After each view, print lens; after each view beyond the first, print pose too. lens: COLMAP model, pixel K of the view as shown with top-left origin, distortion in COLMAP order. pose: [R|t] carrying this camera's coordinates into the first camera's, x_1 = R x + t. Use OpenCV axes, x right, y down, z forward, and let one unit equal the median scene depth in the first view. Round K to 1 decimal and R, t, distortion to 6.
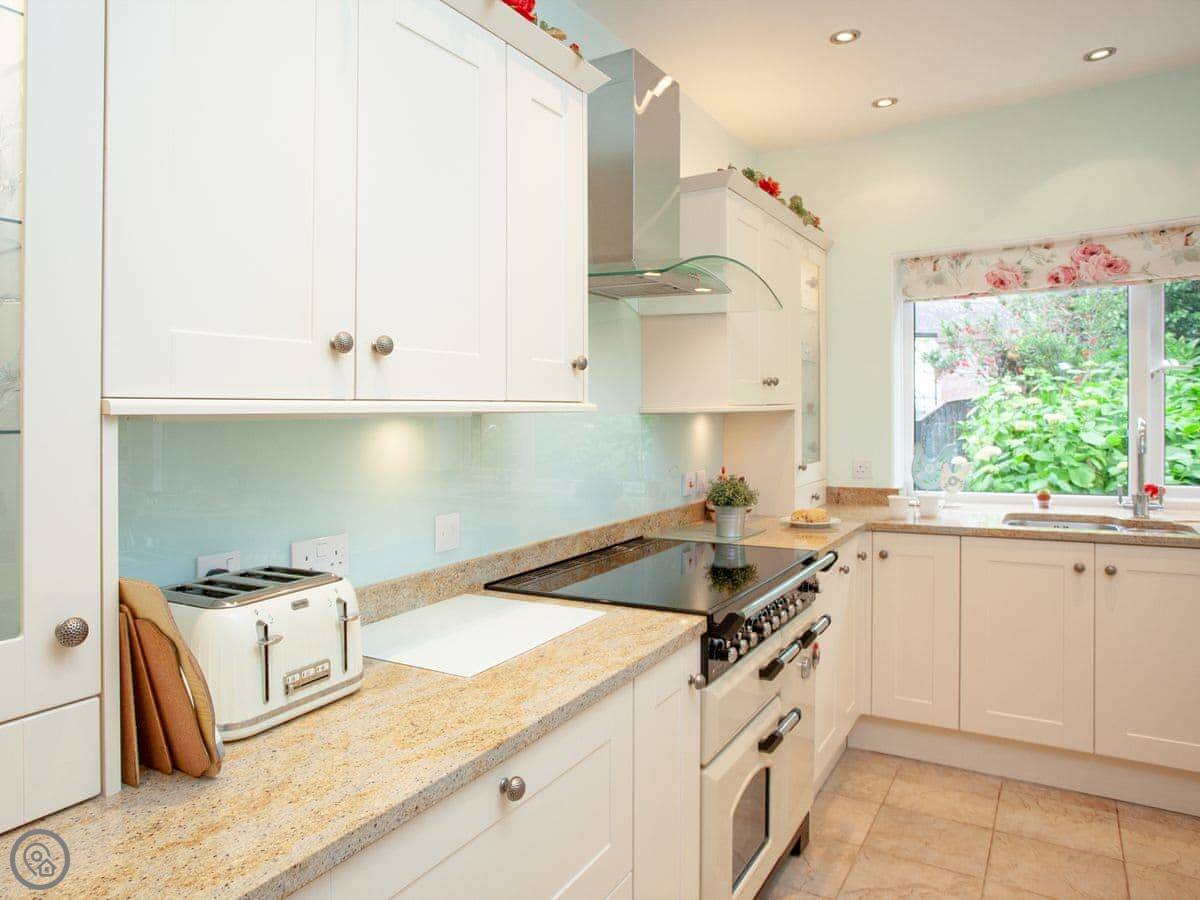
lens RADIAL K [[789.7, 0, 513.1], [0, 789.7, 432.7], [0, 0, 1]] dist [-0.057688, 0.033985]
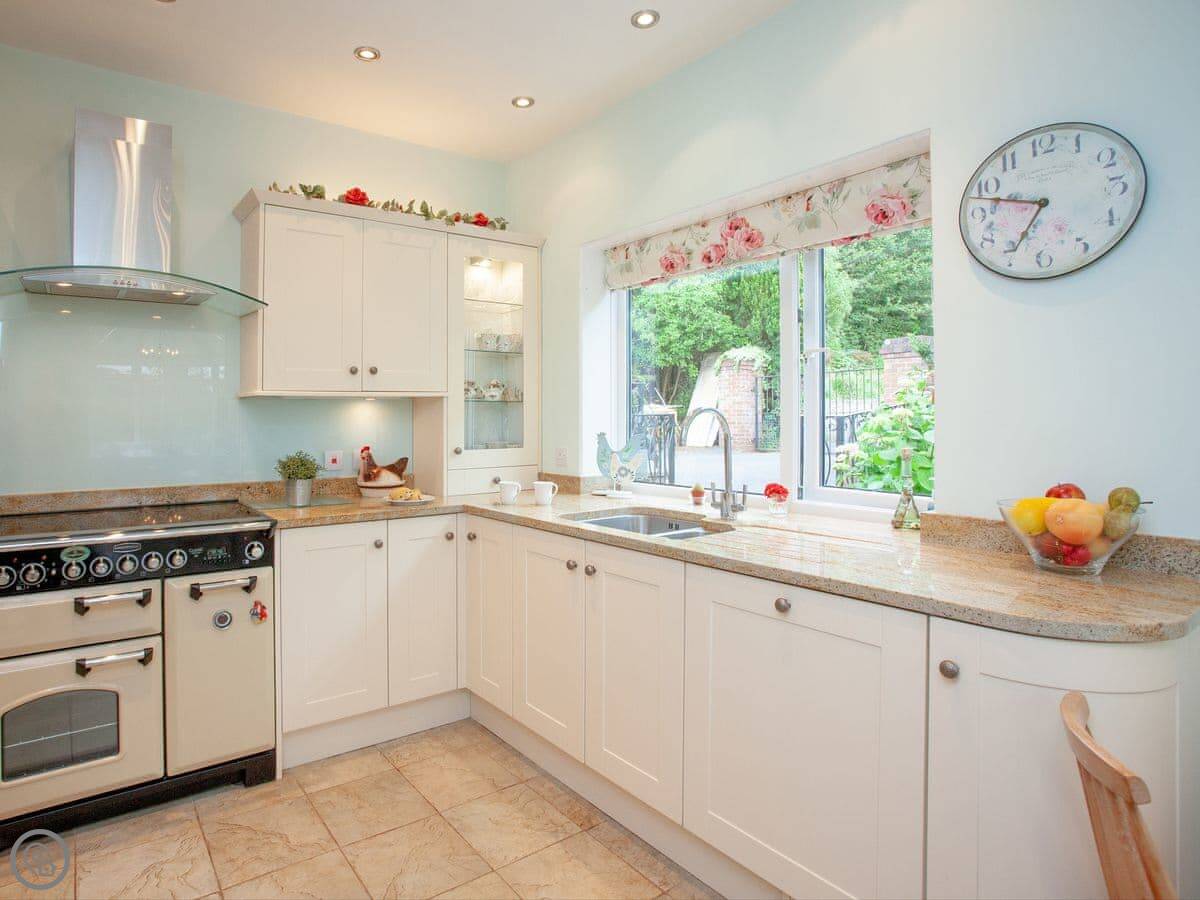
lens RADIAL K [[661.3, 0, 505.5], [0, 661.3, 415.7], [0, 0, 1]] dist [-0.072126, 0.036880]
pose [[0.932589, 0.016793, -0.360549, 0.766027], [-0.021890, 0.999710, -0.010059, 0.003529], [0.360275, 0.017273, 0.932686, 0.182439]]
